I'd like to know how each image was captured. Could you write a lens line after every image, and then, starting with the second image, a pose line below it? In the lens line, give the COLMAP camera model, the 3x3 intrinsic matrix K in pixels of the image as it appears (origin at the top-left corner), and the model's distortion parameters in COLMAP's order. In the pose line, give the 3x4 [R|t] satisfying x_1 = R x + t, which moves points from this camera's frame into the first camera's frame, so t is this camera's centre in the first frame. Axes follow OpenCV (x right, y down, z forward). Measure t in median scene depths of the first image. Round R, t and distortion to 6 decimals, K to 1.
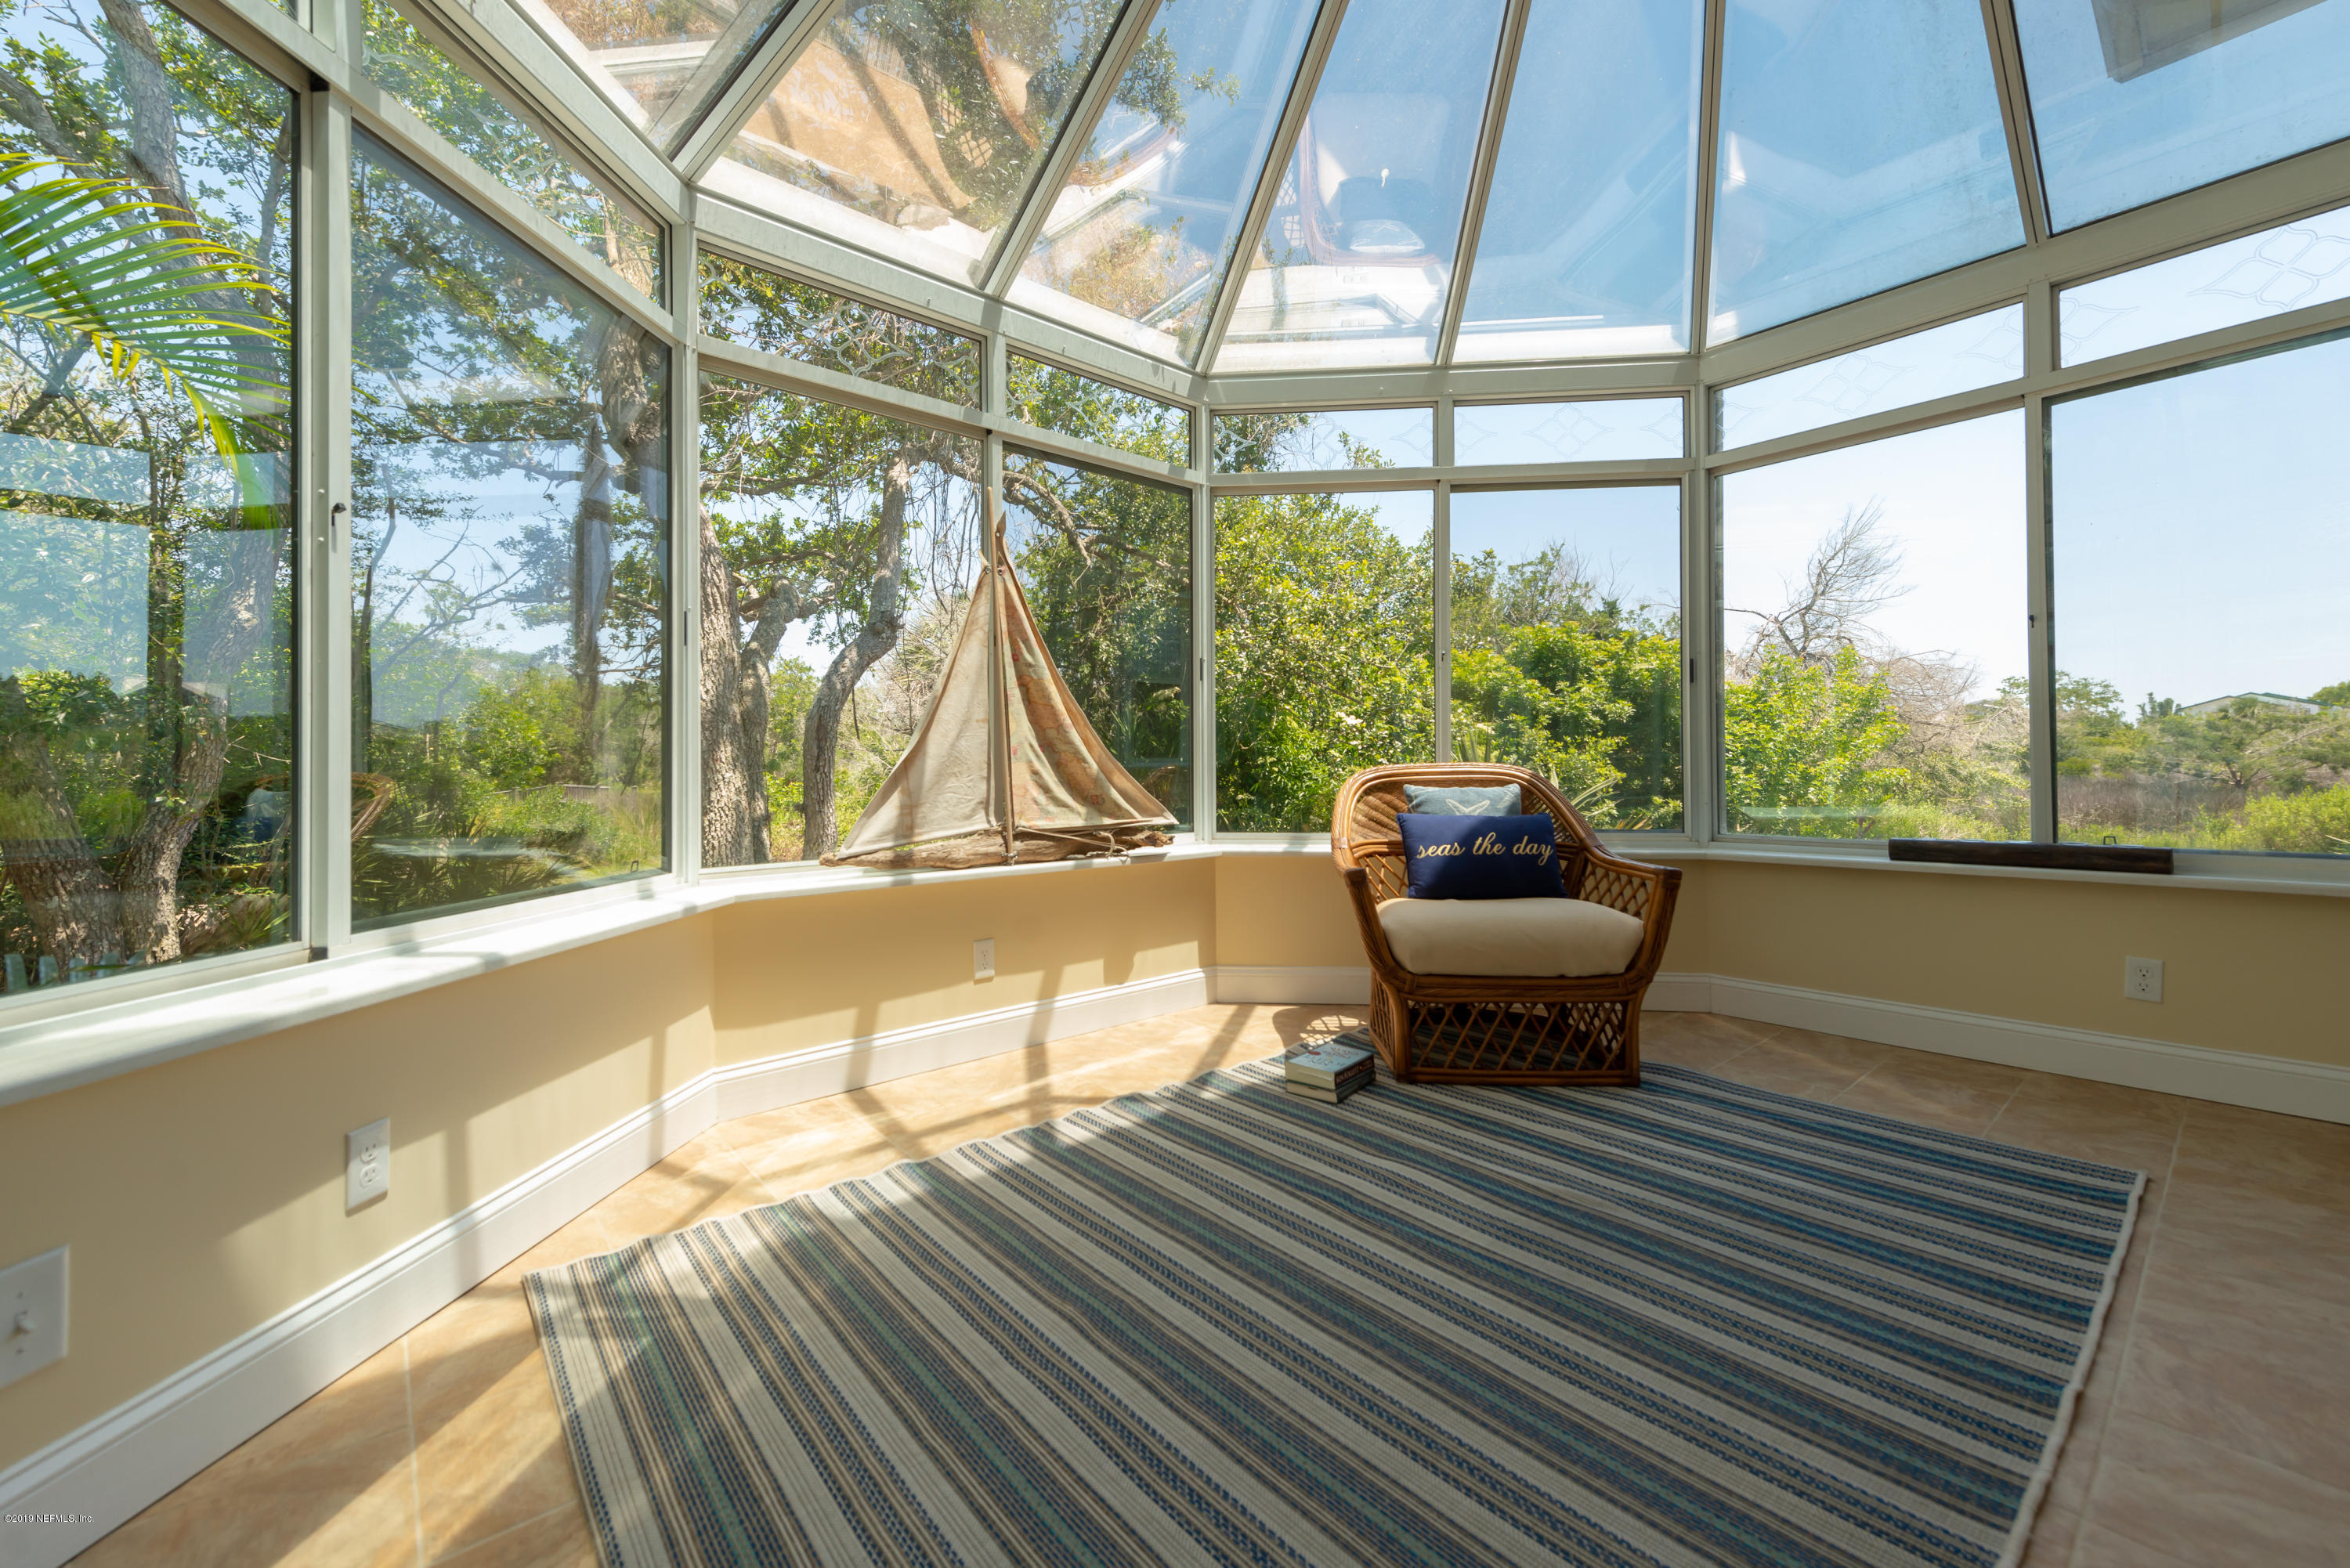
lens RADIAL K [[930.5, 0, 1163.4], [0, 930.5, 759.0], [0, 0, 1]] dist [0.011392, -0.003818]
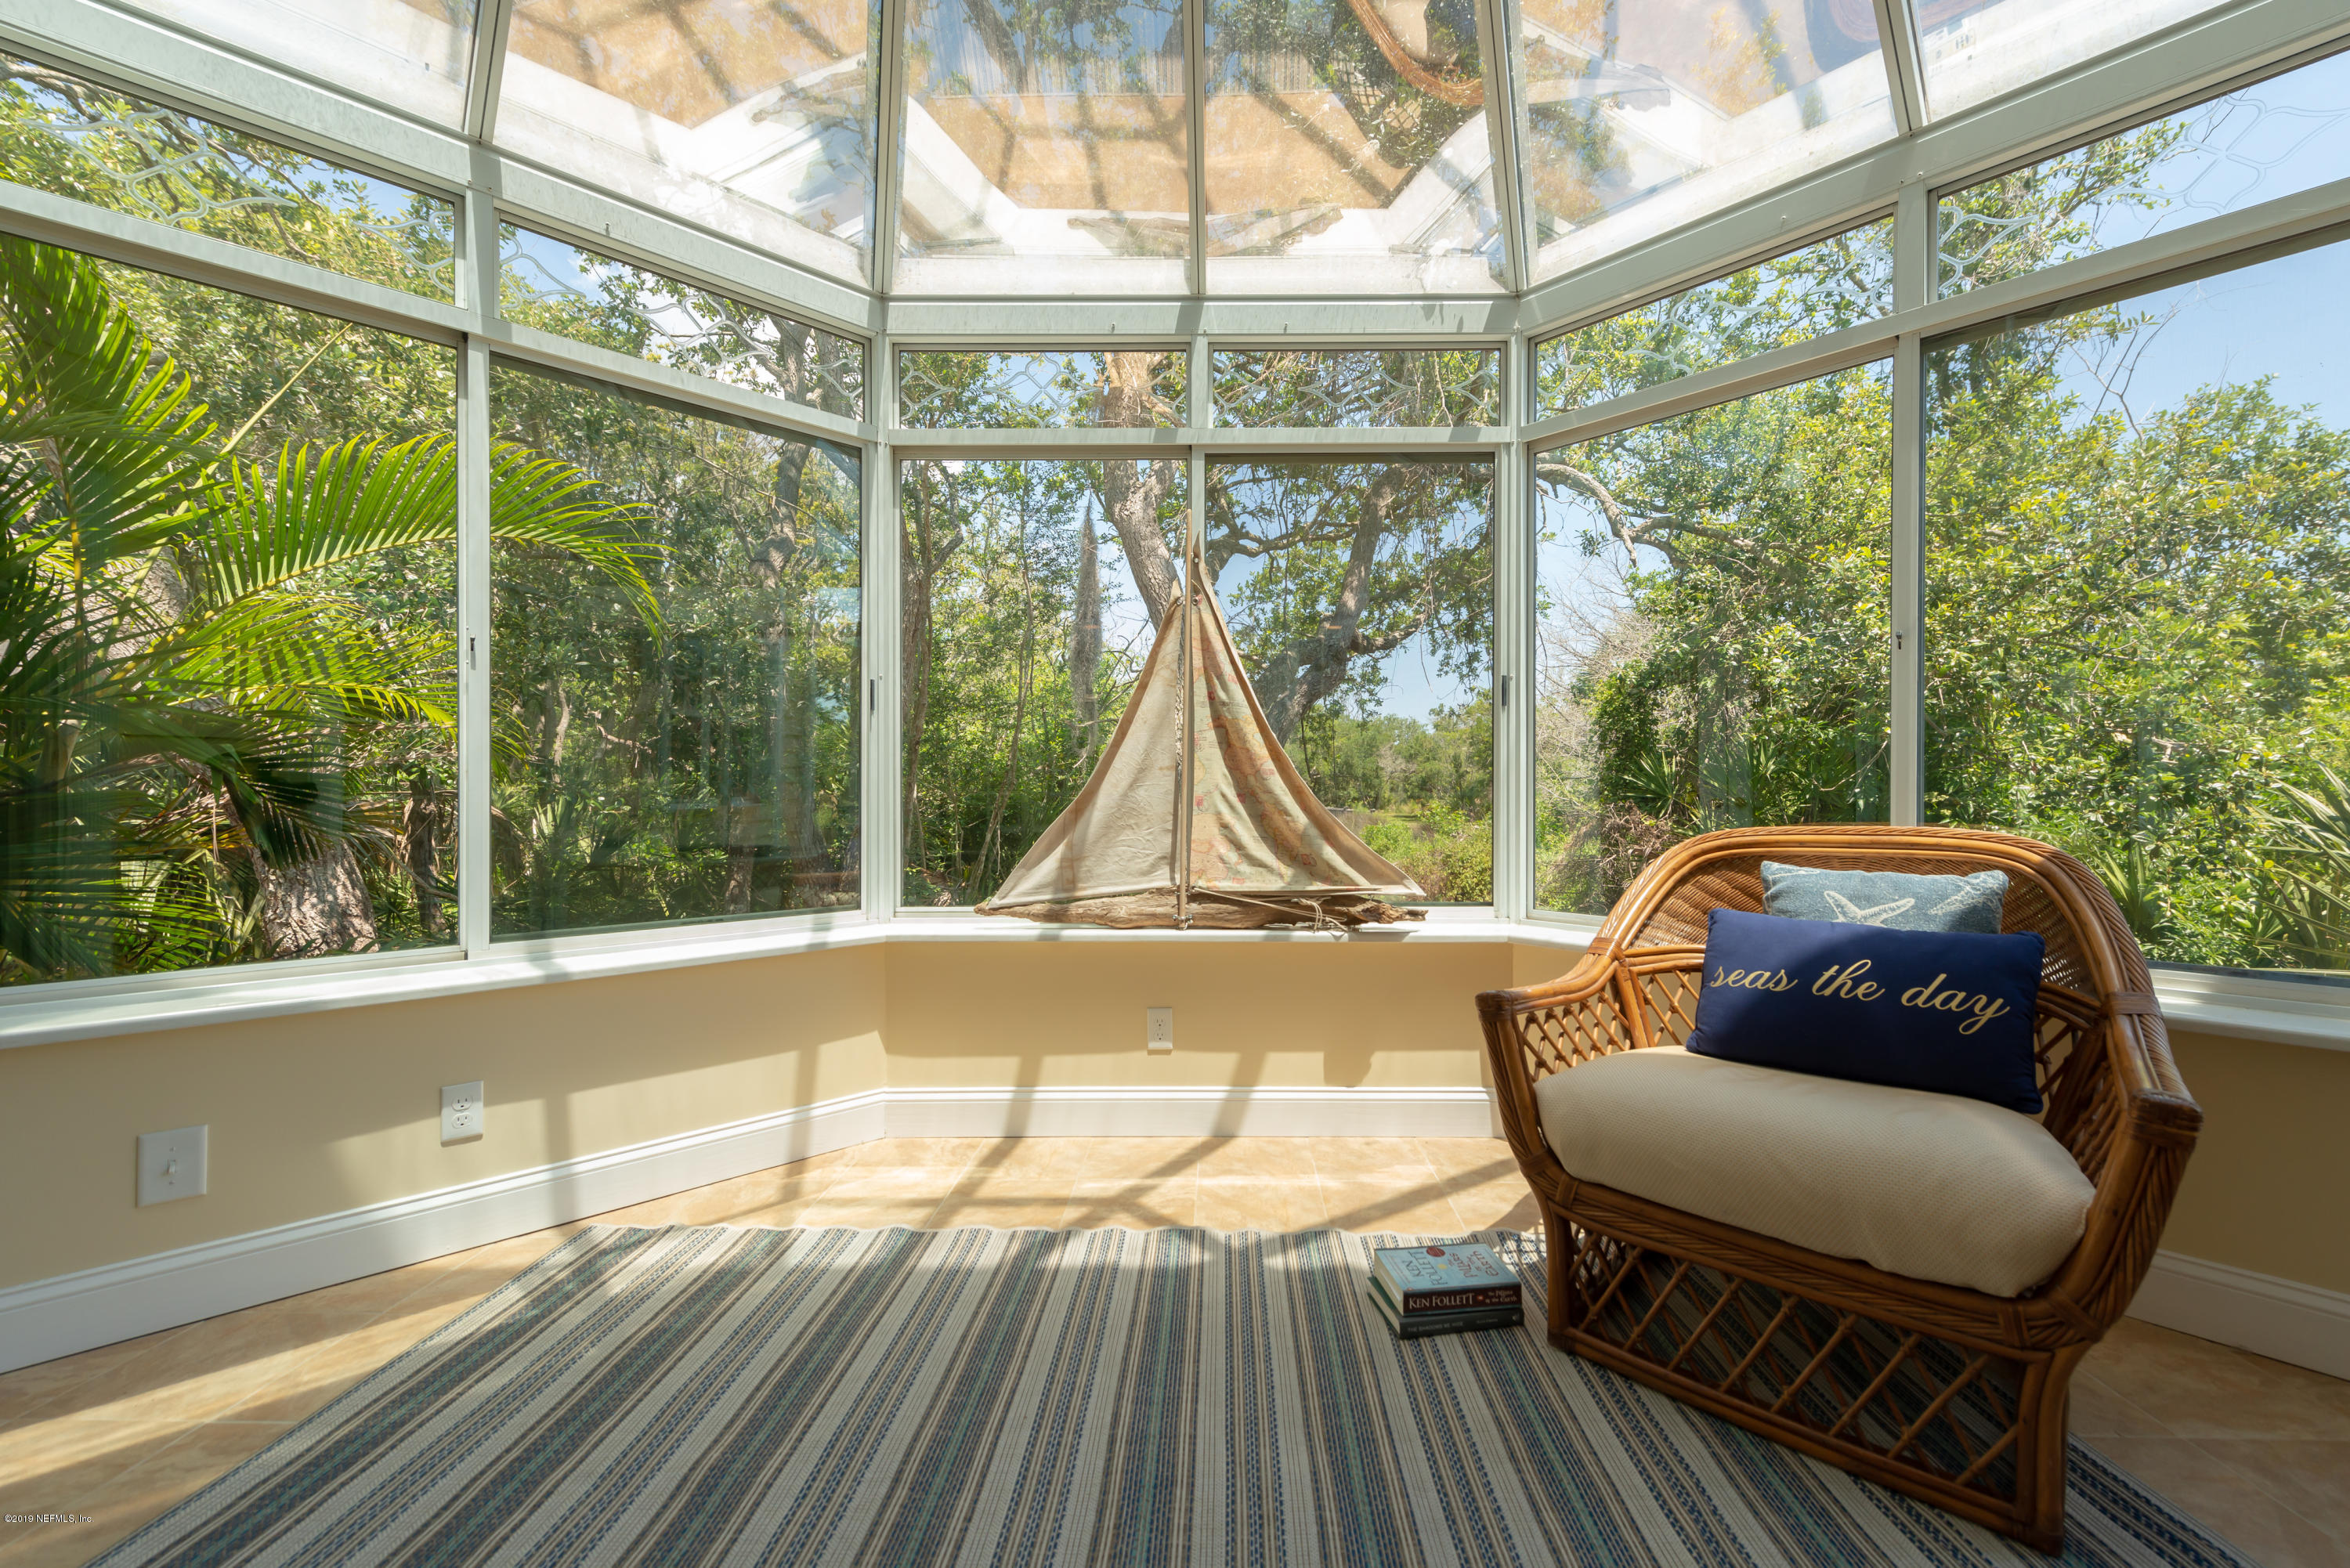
lens RADIAL K [[930.5, 0, 1209.1], [0, 930.5, 793.5], [0, 0, 1]] dist [0.011392, -0.003818]
pose [[0.754241, 0.006974, -0.656561, 0.493104], [-0.000791, 0.999953, 0.009712, -0.028485], [0.656597, -0.006806, 0.754210, 0.381821]]
